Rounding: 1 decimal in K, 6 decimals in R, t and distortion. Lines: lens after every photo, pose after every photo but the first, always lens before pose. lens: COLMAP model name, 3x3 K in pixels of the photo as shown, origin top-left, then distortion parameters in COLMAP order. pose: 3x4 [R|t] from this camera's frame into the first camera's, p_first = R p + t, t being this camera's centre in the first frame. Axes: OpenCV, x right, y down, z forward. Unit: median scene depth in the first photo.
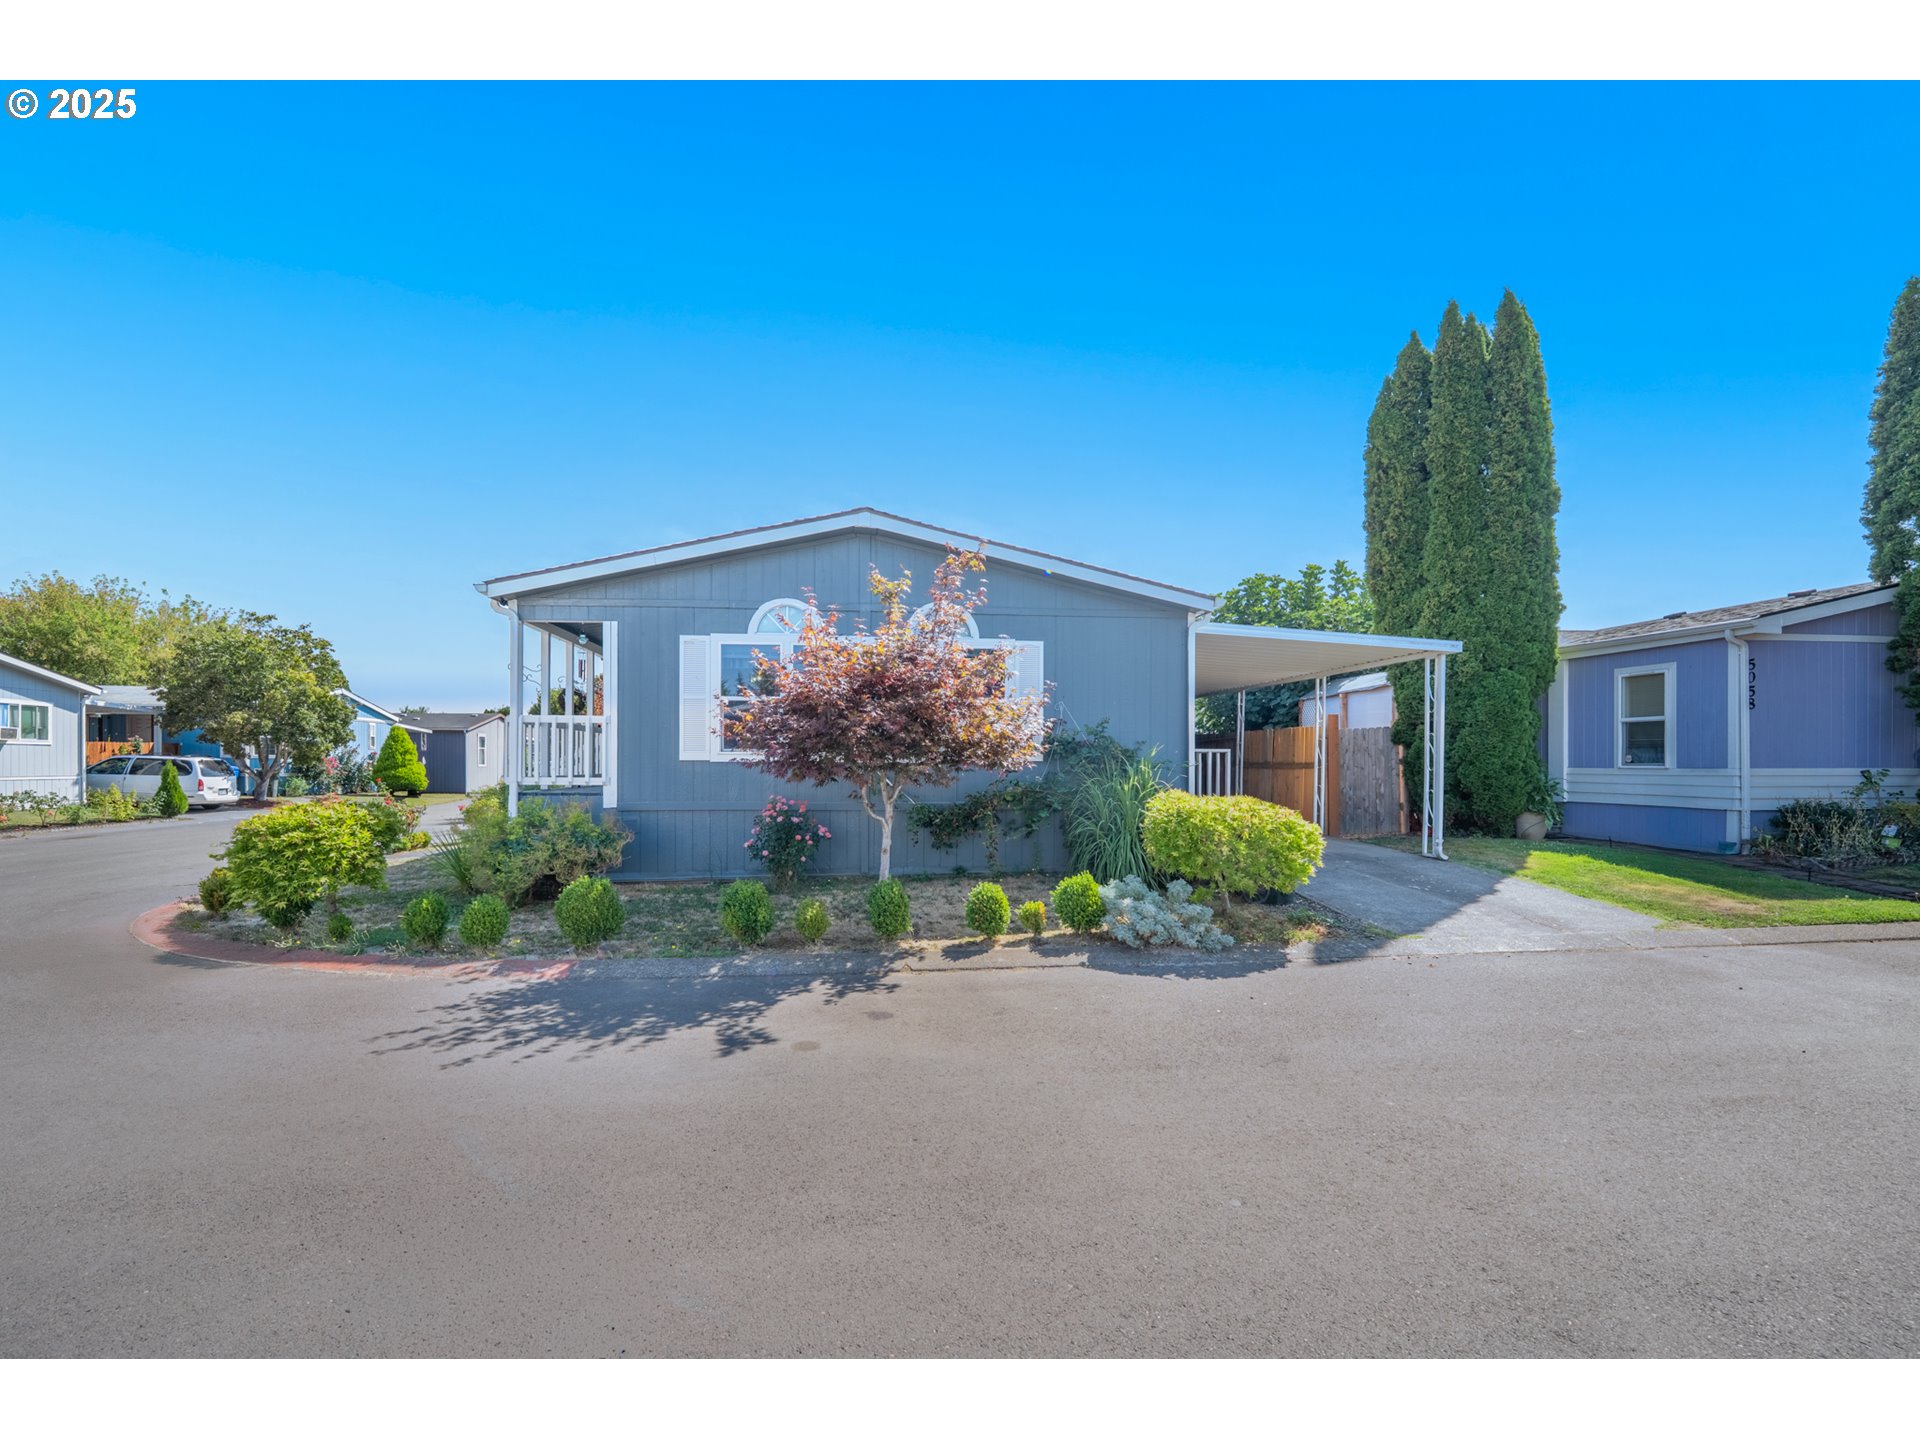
lens RADIAL K [[785.0, 0, 946.5], [0, 785.0, 711.1], [0, 0, 1]] dist [-0.007883, -0.000801]
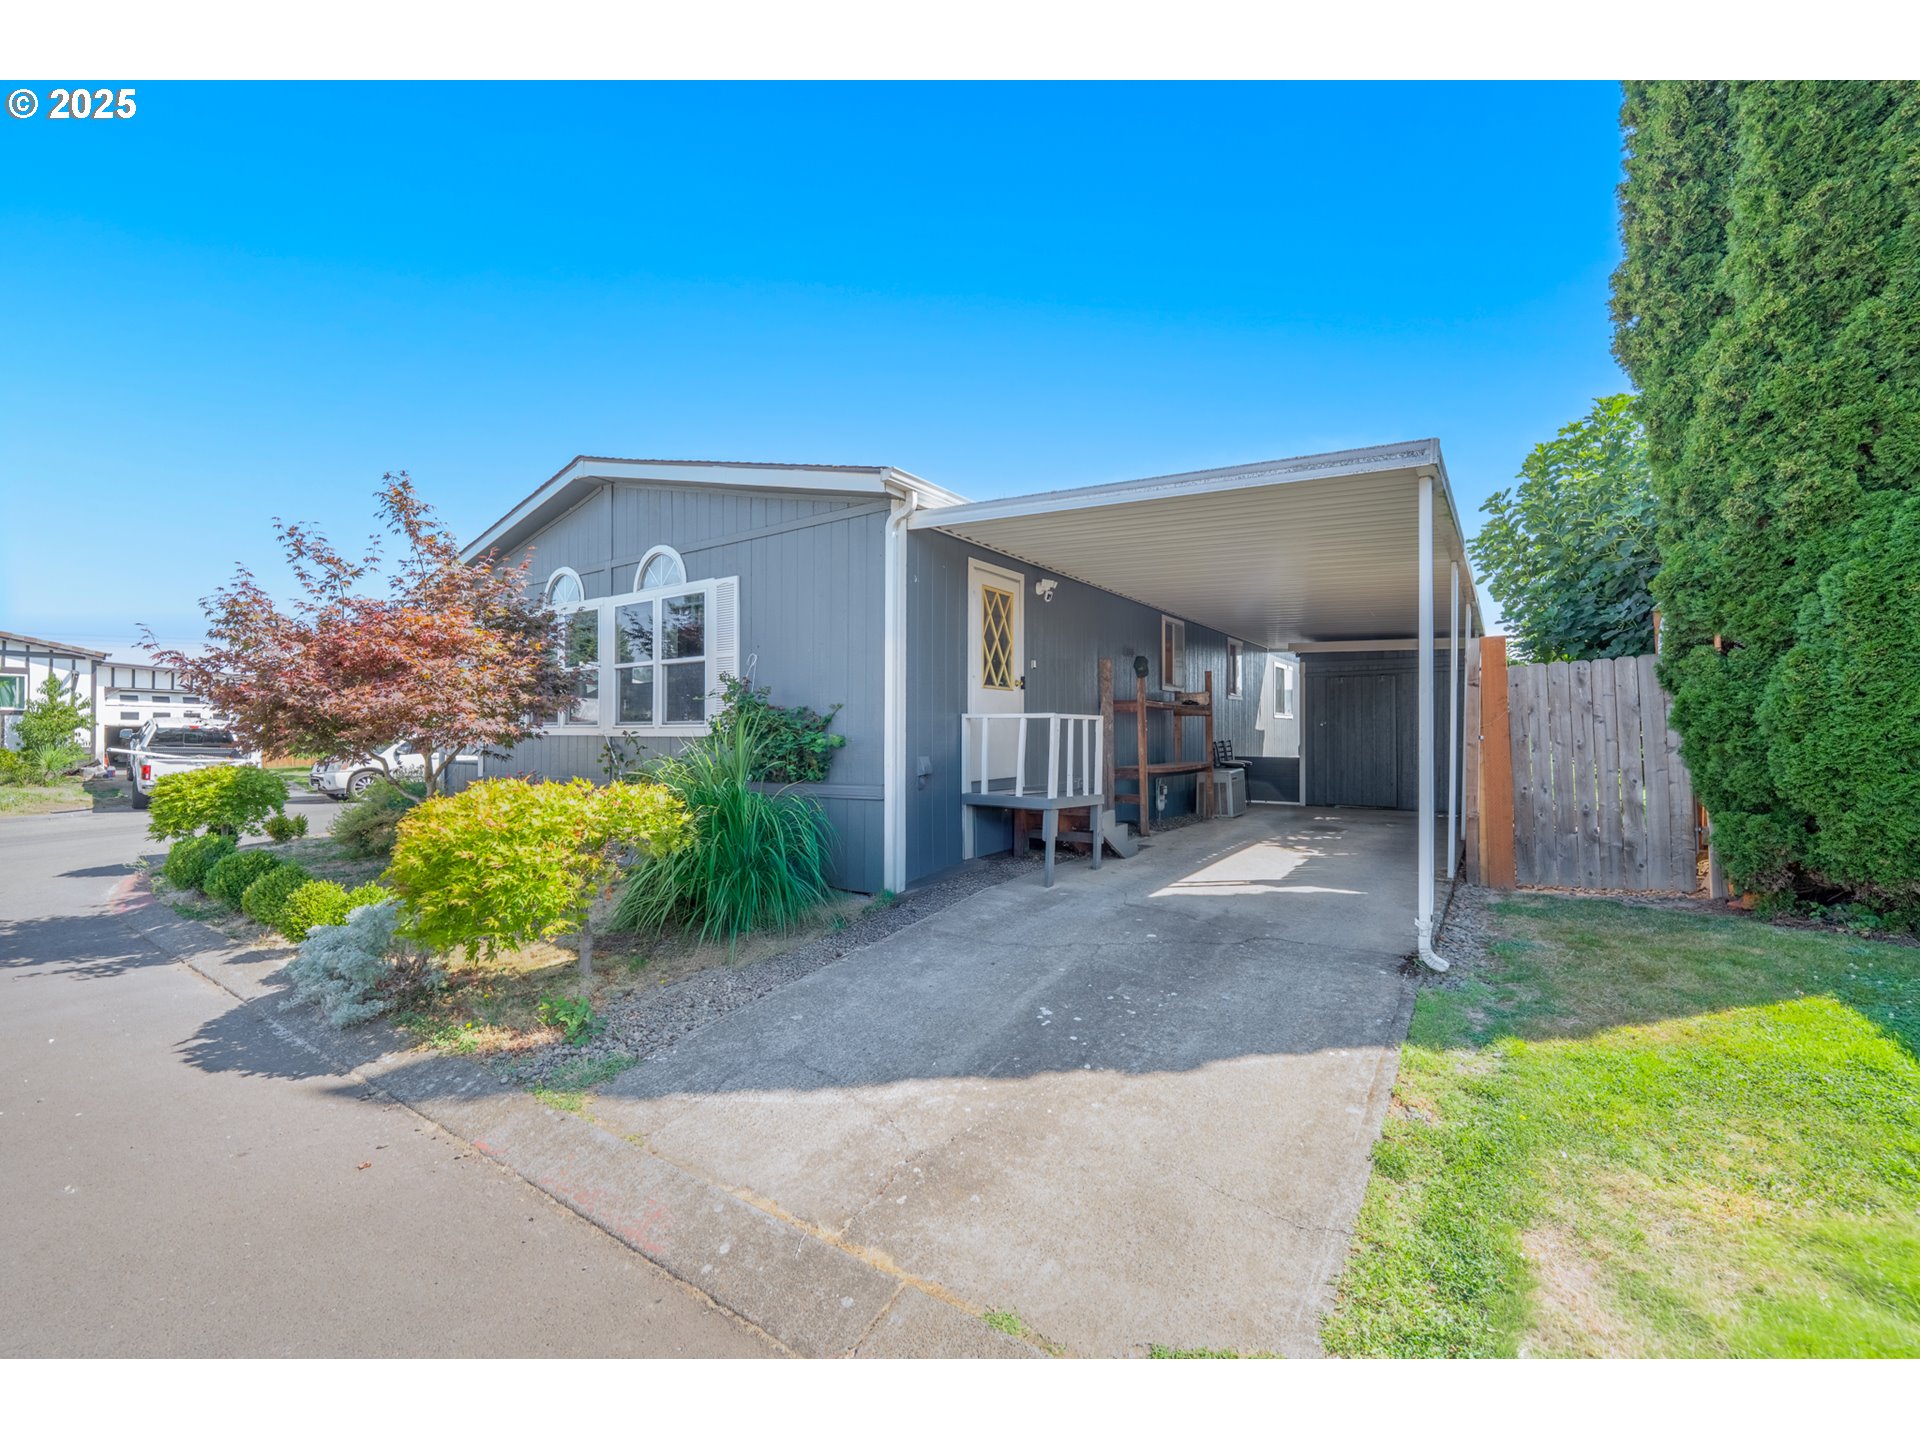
lens RADIAL K [[785.0, 0, 946.5], [0, 785.0, 711.1], [0, 0, 1]] dist [-0.007883, -0.000801]
pose [[0.752894, -0.020015, -0.657837, 0.665536], [0.038267, 0.999178, 0.013397, 0.035146], [0.657028, -0.035260, 0.753041, 0.472086]]
